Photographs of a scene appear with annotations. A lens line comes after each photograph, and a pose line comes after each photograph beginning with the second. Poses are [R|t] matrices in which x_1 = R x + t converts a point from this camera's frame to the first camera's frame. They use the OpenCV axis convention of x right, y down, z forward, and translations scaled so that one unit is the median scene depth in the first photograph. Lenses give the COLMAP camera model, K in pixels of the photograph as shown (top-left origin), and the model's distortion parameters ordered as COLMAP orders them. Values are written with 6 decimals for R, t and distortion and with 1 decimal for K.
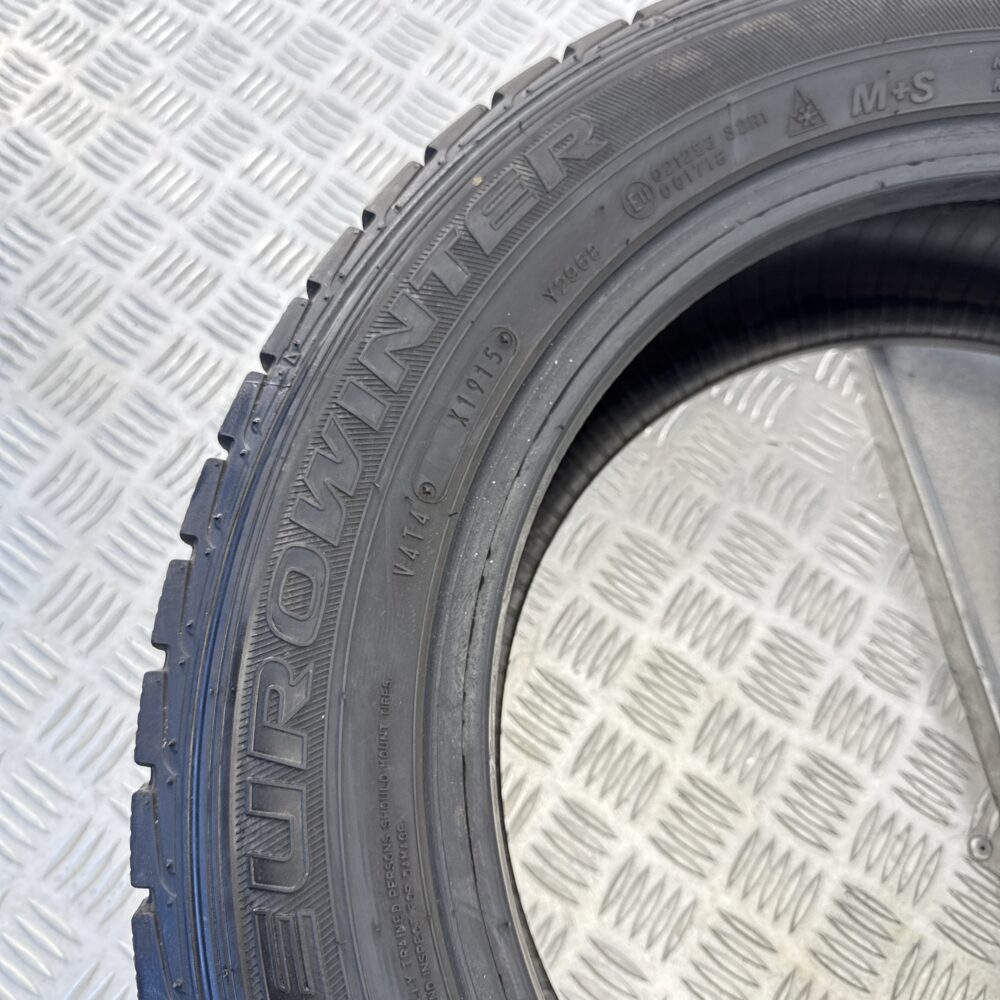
lens RADIAL K [[941.1, 0, 495.1], [0, 941.1, 495.8], [0, 0, 1]] dist [0.063635, -0.126036]
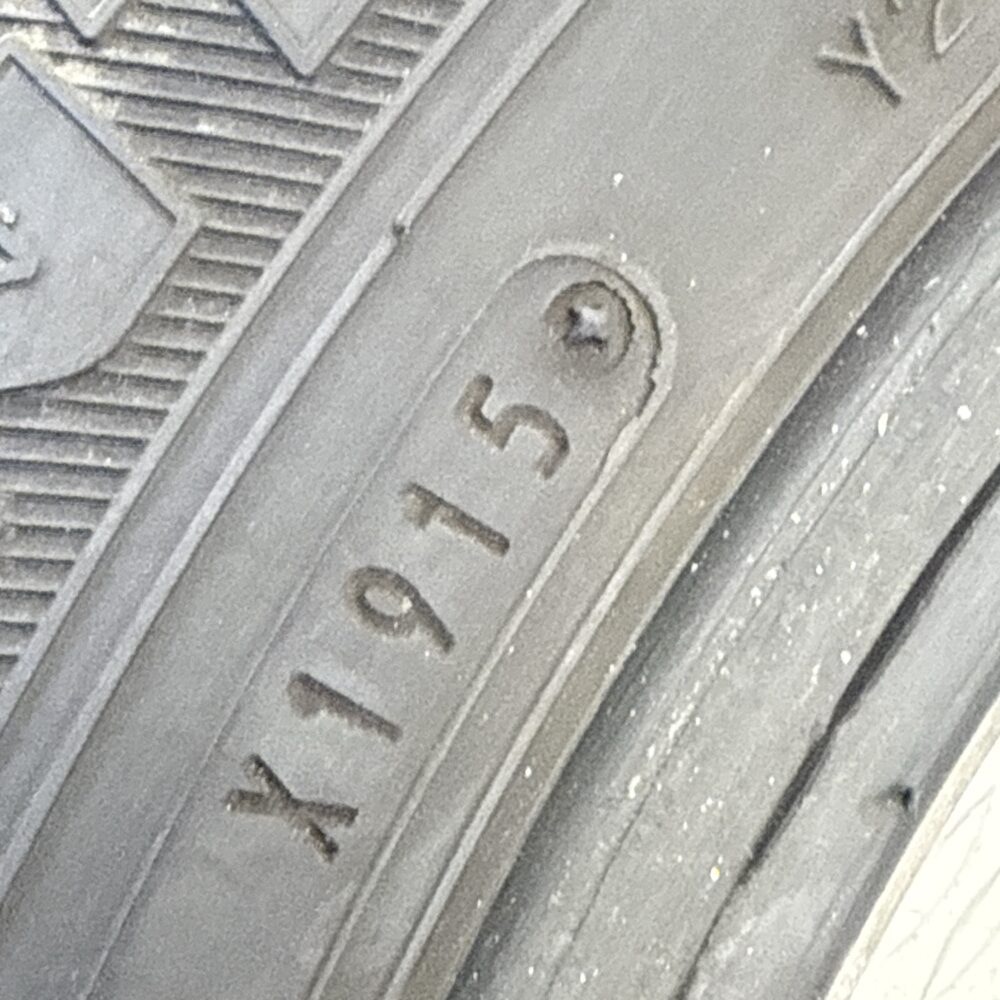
lens RADIAL K [[2370.1, 0, 500.0], [0, 2370.1, 500.0], [0, 0, 1]] dist [-0.035188, -0.729798]
pose [[0.996556, 0.031823, -0.076573, 0.028445], [-0.027210, 0.997794, 0.060551, -0.161989], [0.078331, -0.058259, 0.995224, 0.572116]]
